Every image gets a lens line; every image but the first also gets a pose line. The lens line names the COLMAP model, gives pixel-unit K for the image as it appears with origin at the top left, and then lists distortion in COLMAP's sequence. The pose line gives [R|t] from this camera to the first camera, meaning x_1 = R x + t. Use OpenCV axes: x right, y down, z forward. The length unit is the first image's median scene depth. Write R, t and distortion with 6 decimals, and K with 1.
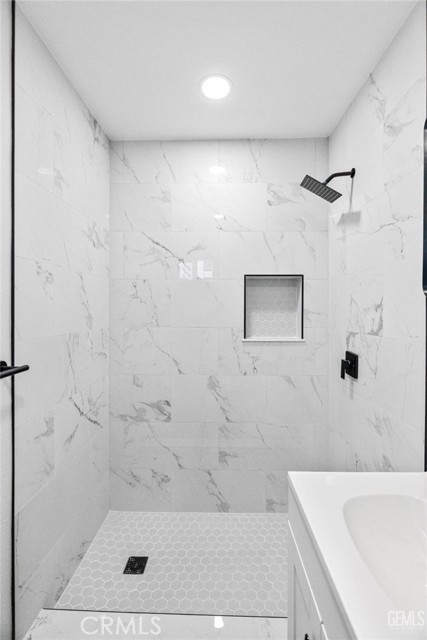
lens RADIAL K [[285.2, 0, 211.9], [0, 285.2, 313.0], [0, 0, 1]] dist [-0.008073, -0.000409]
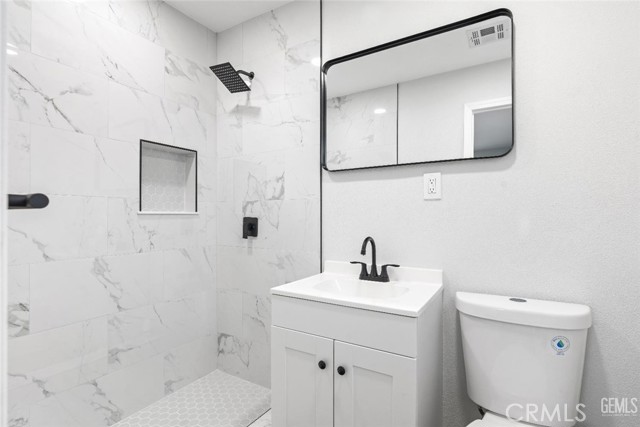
lens RADIAL K [[306.7, 0, 318.0], [0, 306.7, 215.2], [0, 0, 1]] dist [-0.014277, 0.003743]
pose [[0.511701, 0.001711, 0.859162, -0.417845], [0.009502, 0.999926, -0.007651, 0.115125], [-0.859111, 0.012079, 0.511646, 0.042169]]
